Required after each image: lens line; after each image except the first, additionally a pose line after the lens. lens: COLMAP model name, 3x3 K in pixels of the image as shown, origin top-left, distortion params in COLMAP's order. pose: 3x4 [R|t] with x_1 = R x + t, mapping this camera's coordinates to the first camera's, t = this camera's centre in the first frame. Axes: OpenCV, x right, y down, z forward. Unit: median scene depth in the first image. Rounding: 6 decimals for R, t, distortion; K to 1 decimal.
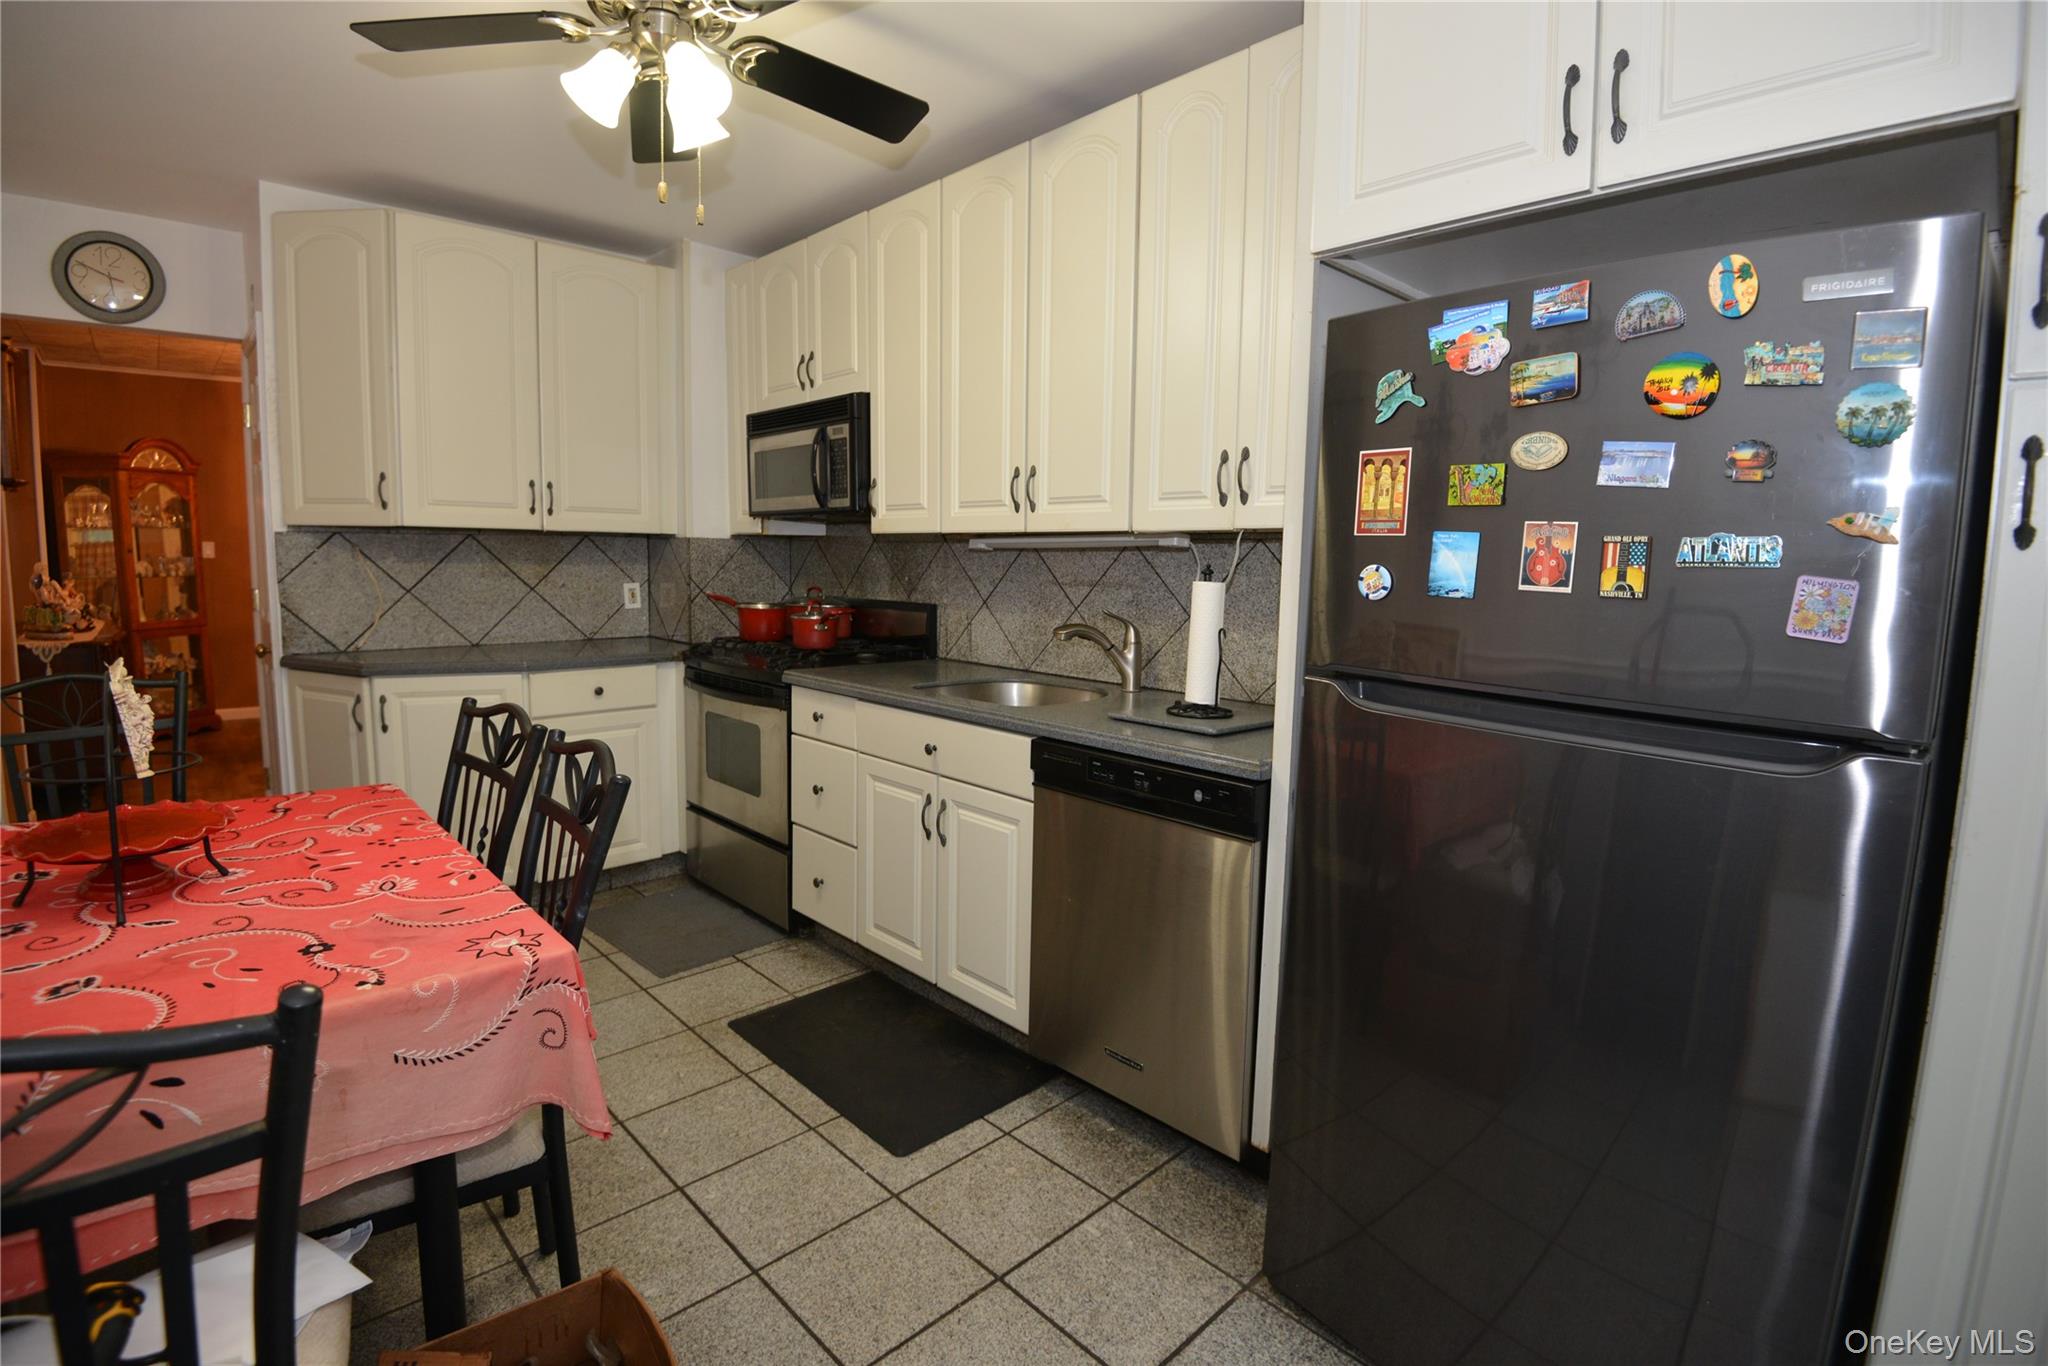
lens RADIAL K [[959.5, 0, 1017.4], [0, 959.5, 655.3], [0, 0, 1]] dist [-0.014858, -0.004874]
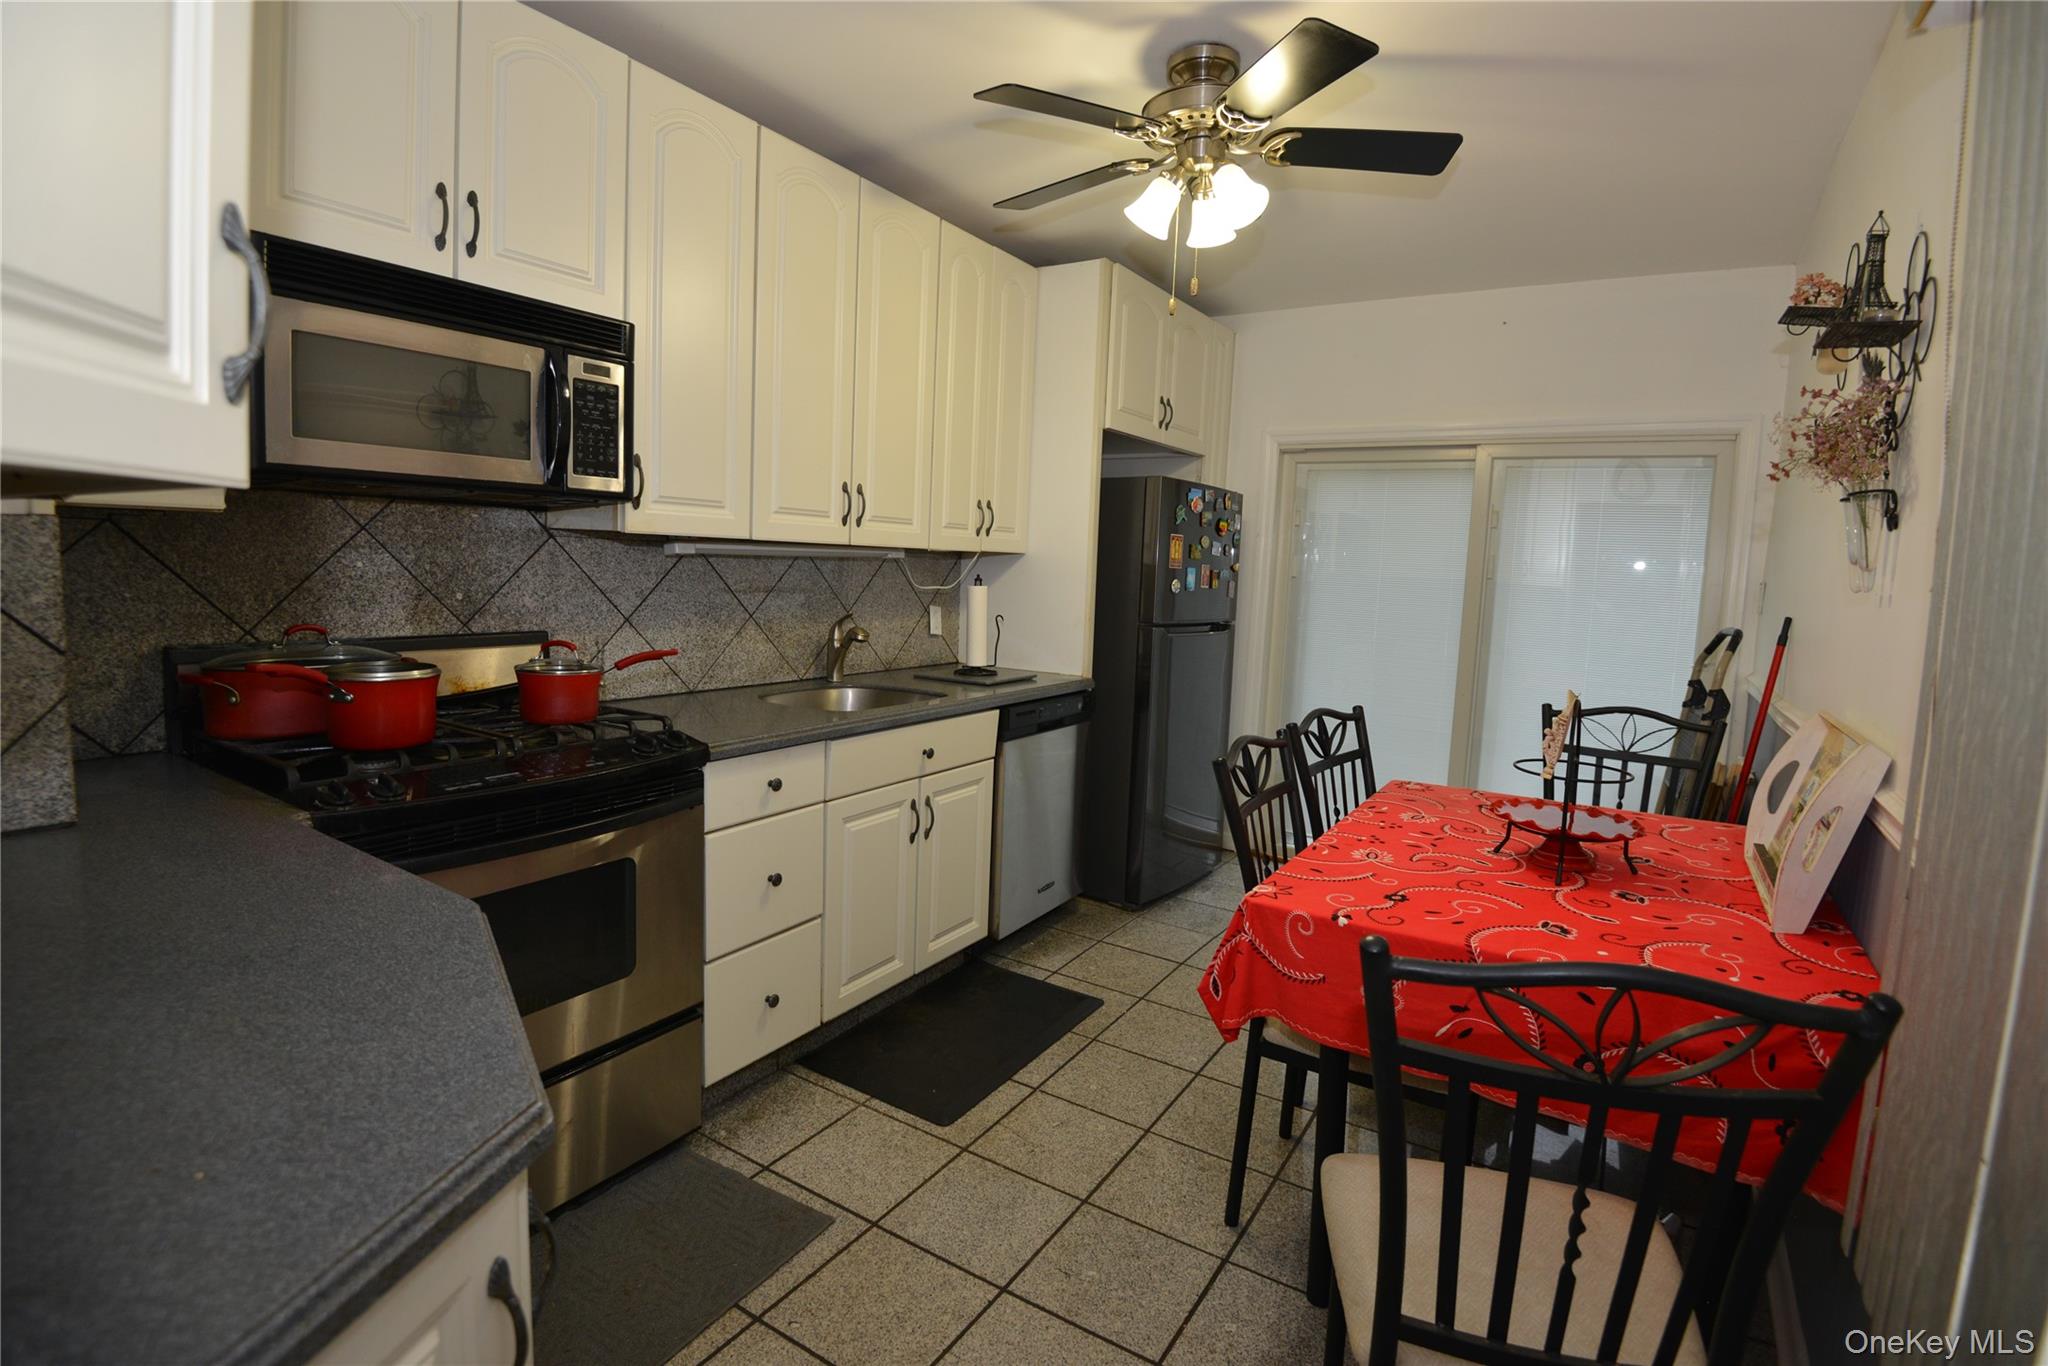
lens RADIAL K [[968.7, 0, 1027.1], [0, 968.7, 661.7], [0, 0, 1]] dist [-0.030265, -0.005889]
pose [[-0.255702, -0.125324, 0.958598, -0.957906], [0.054144, 0.988149, 0.143630, -0.127825], [-0.965238, 0.088629, -0.245887, 0.965546]]
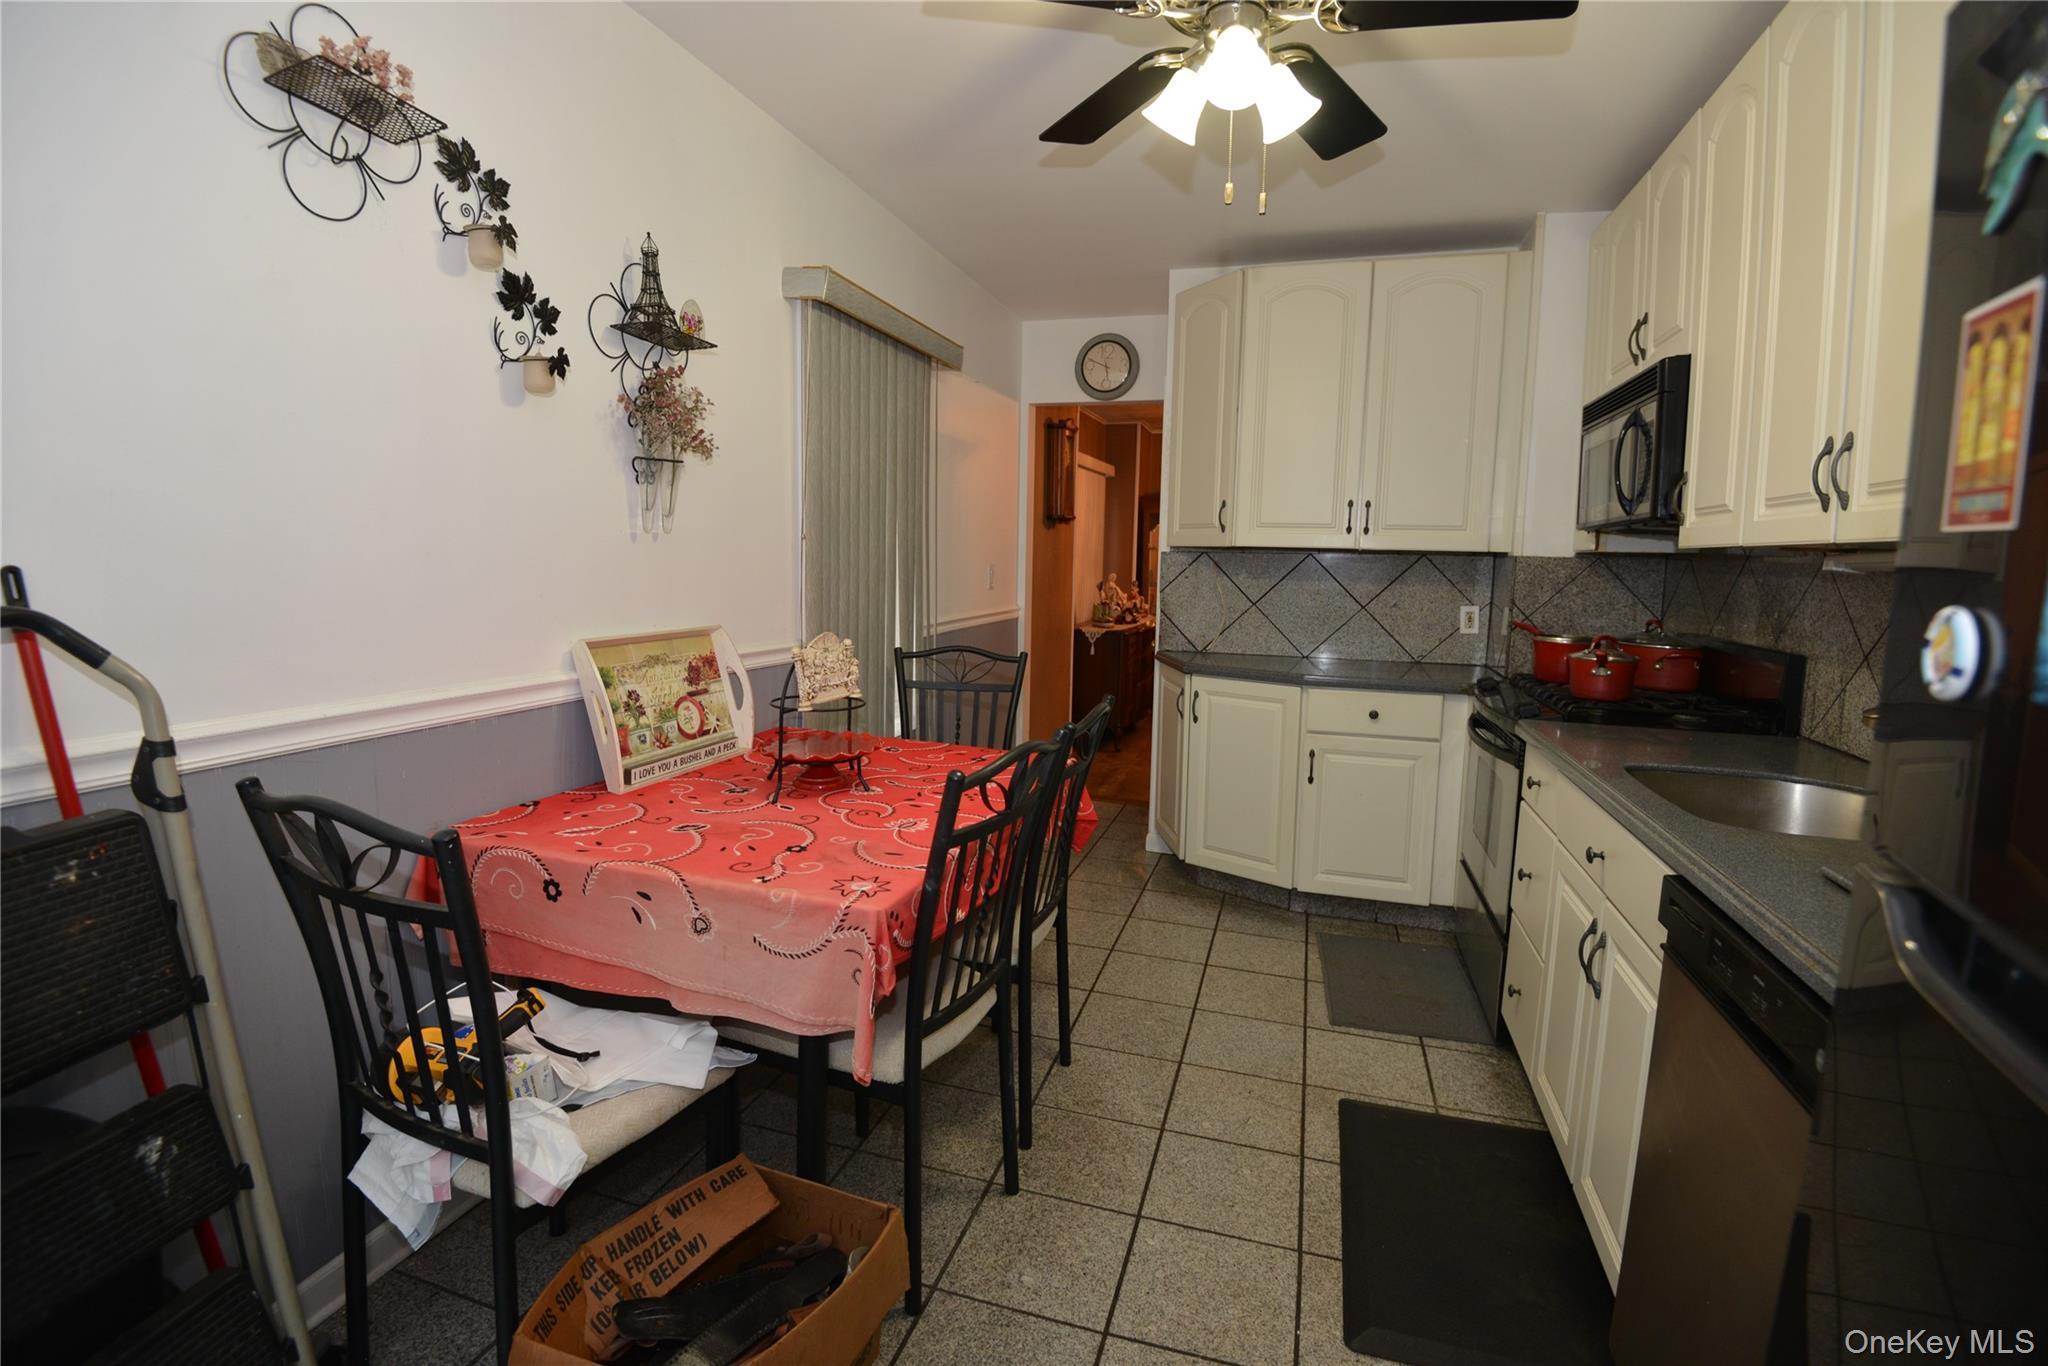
lens RADIAL K [[959.5, 0, 1013.0], [0, 959.5, 658.3], [0, 0, 1]] dist [-0.014858, -0.004874]
pose [[0.490185, 0.088040, -0.867161, 0.245701], [-0.106178, 0.993508, 0.040847, -0.023014], [0.865127, 0.072051, 0.496350, 0.232316]]
